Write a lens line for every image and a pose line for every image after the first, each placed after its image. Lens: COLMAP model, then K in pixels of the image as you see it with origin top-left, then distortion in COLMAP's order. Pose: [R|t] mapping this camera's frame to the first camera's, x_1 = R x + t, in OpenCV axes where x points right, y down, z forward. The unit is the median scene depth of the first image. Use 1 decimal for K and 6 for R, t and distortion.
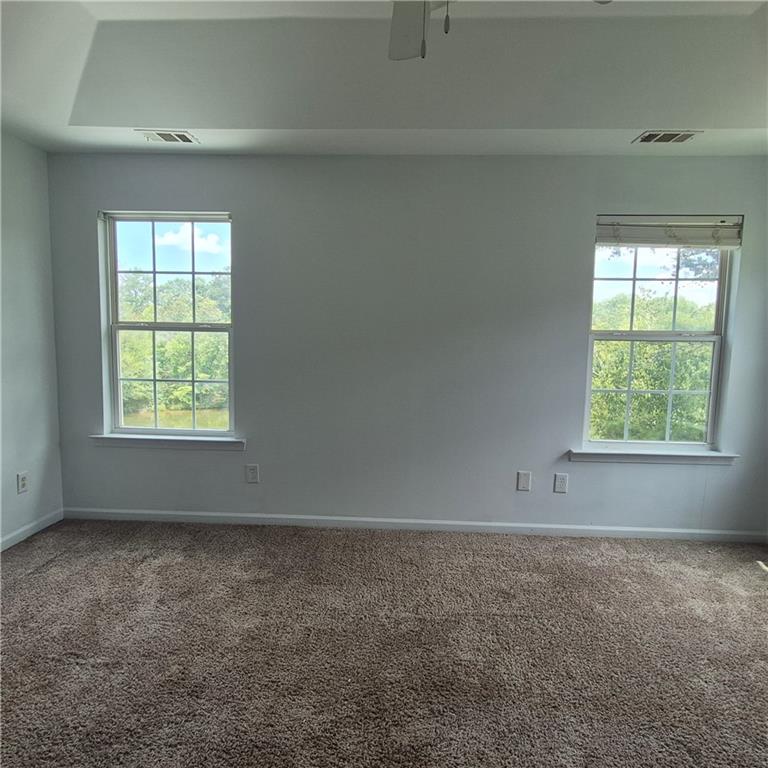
lens RADIAL K [[536.4, 0, 384.3], [0, 536.4, 373.4], [0, 0, 1]] dist [0.000664, 0.002562]
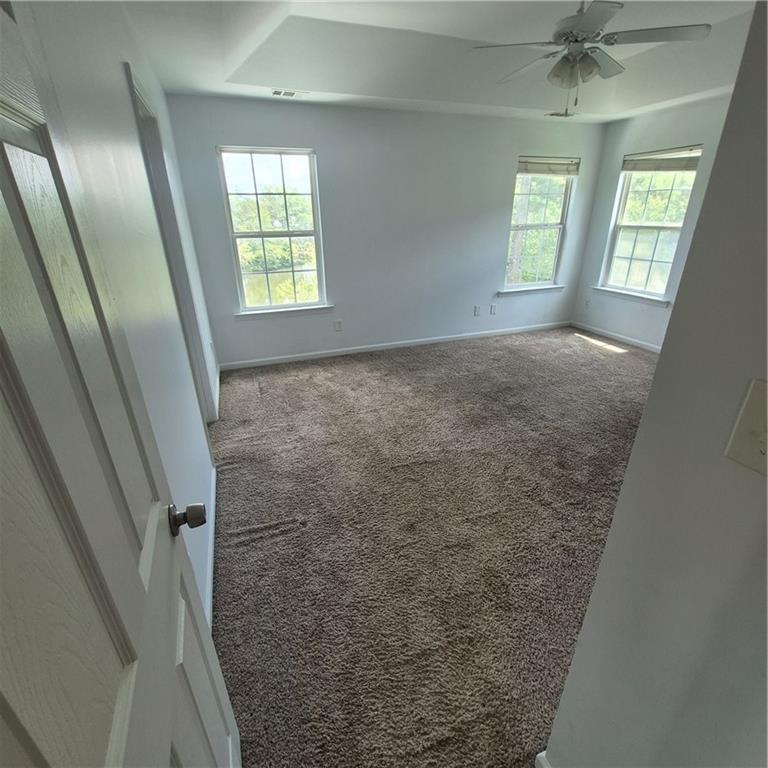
lens RADIAL K [[402.9, 0, 385.5], [0, 402.9, 393.0], [0, 0, 1]] dist [-0.004717, -0.000429]
pose [[0.918166, -0.188942, 0.348241, -0.610371], [0.069232, 0.941953, 0.328530, -0.018553], [-0.390100, -0.277535, 0.877950, -0.225669]]
